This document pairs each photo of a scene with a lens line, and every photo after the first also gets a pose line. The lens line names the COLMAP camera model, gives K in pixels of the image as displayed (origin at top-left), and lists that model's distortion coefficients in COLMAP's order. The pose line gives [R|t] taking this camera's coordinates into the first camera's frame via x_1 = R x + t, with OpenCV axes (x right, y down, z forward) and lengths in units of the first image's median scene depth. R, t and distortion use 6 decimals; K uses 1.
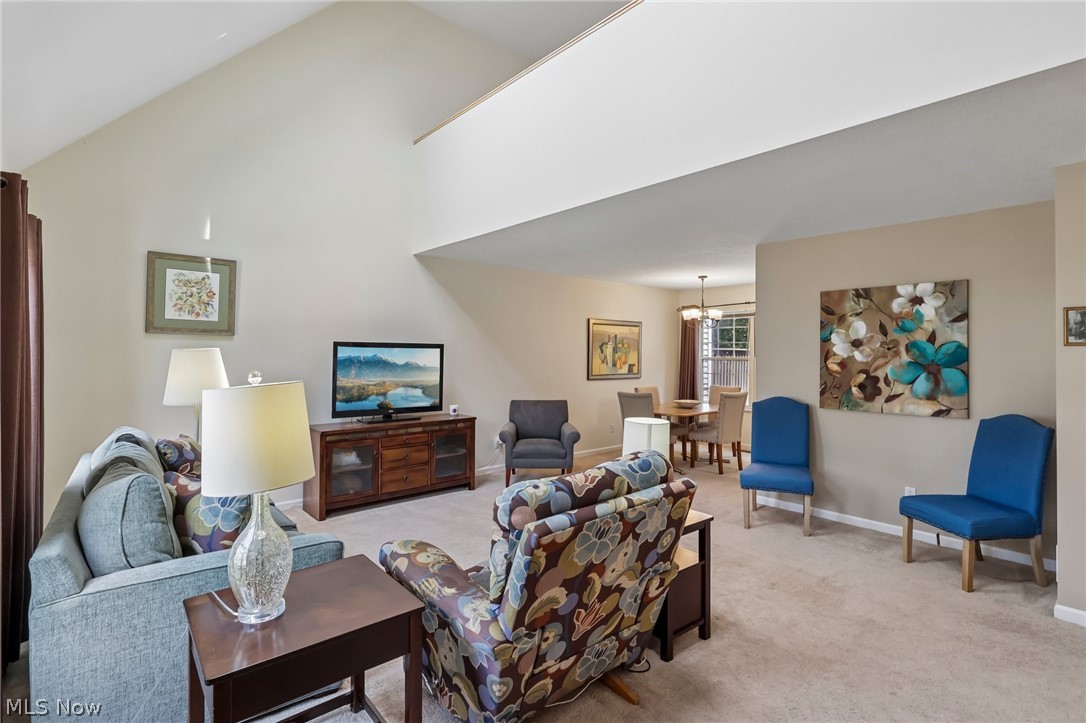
lens RADIAL K [[515.4, 0, 544.6], [0, 515.4, 350.8], [0, 0, 1]] dist [-0.000305, 0.000227]
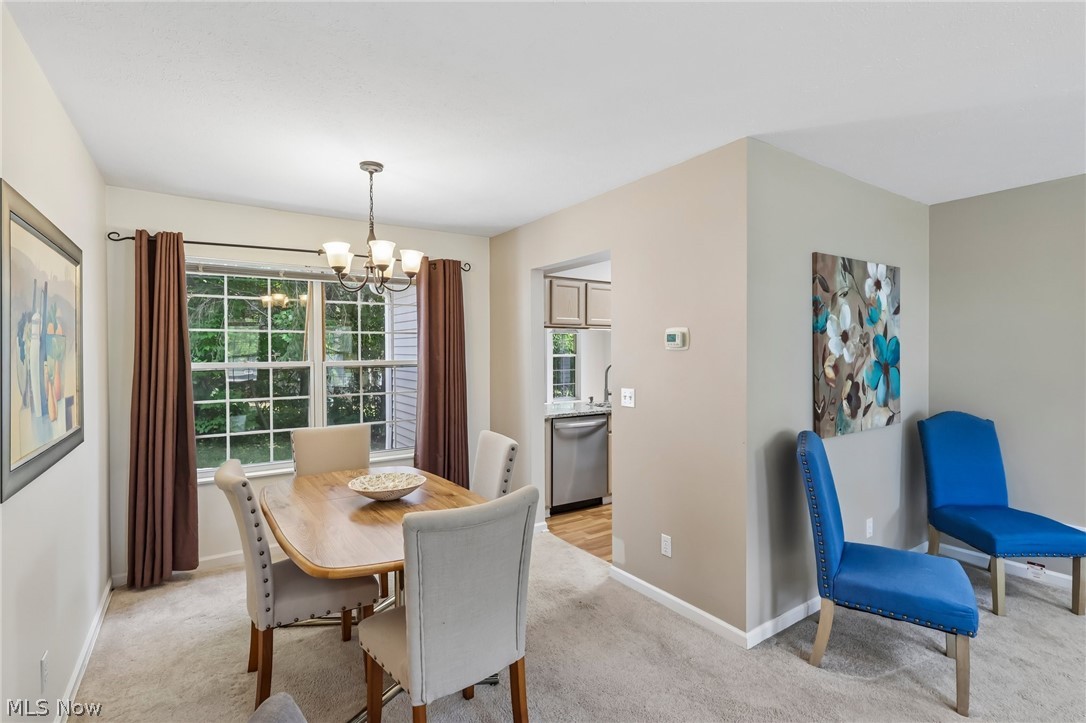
lens RADIAL K [[513.1, 0, 541.7], [0, 513.1, 358.0], [0, 0, 1]] dist [-0.000014, -0.000098]
pose [[0.126655, -0.019184, 0.991761, -0.105718], [0.002666, 0.999816, 0.019000, -0.000031], [-0.991943, 0.000238, 0.126683, 1.090450]]
